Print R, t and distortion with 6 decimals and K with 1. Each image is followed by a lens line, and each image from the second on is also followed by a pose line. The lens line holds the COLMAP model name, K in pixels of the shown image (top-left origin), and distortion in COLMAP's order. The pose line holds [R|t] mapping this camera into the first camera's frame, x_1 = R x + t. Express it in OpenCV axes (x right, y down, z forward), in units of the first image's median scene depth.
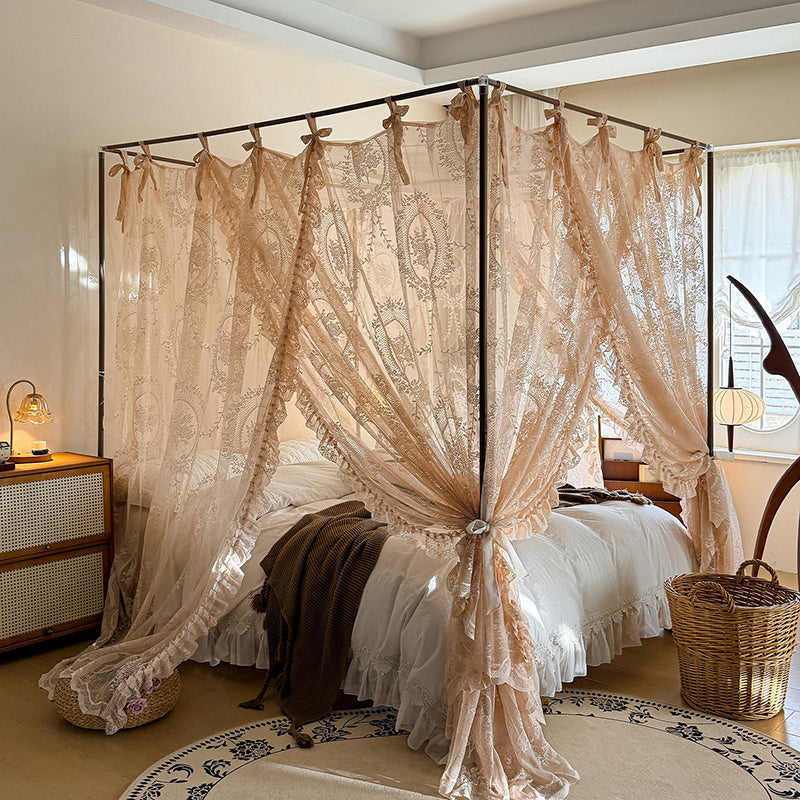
lens RADIAL K [[1049.8, 0, 400.7], [0, 1049.8, 357.2], [0, 0, 1]] dist [0.041014, 0.000000]
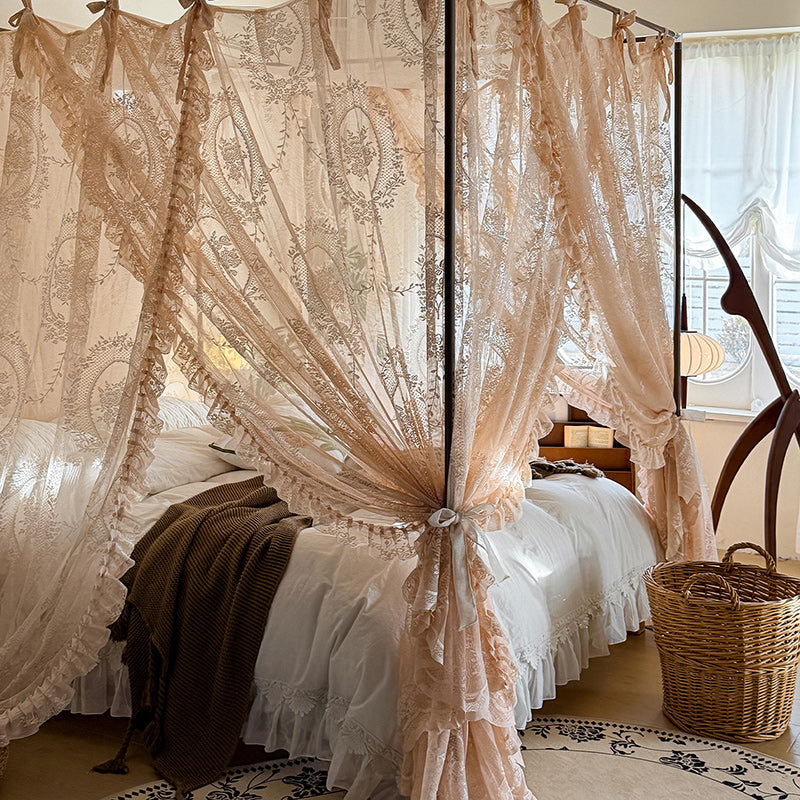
lens RADIAL K [[1326.5, 0, 437.6], [0, 1326.5, 291.9], [0, 0, 1]] dist [0.053707, 0.000000]
pose [[0.976847, 0.001933, 0.213929, -0.122259], [-0.003321, 0.999976, 0.006129, -0.008924], [-0.213912, -0.006698, 0.976830, 0.042576]]
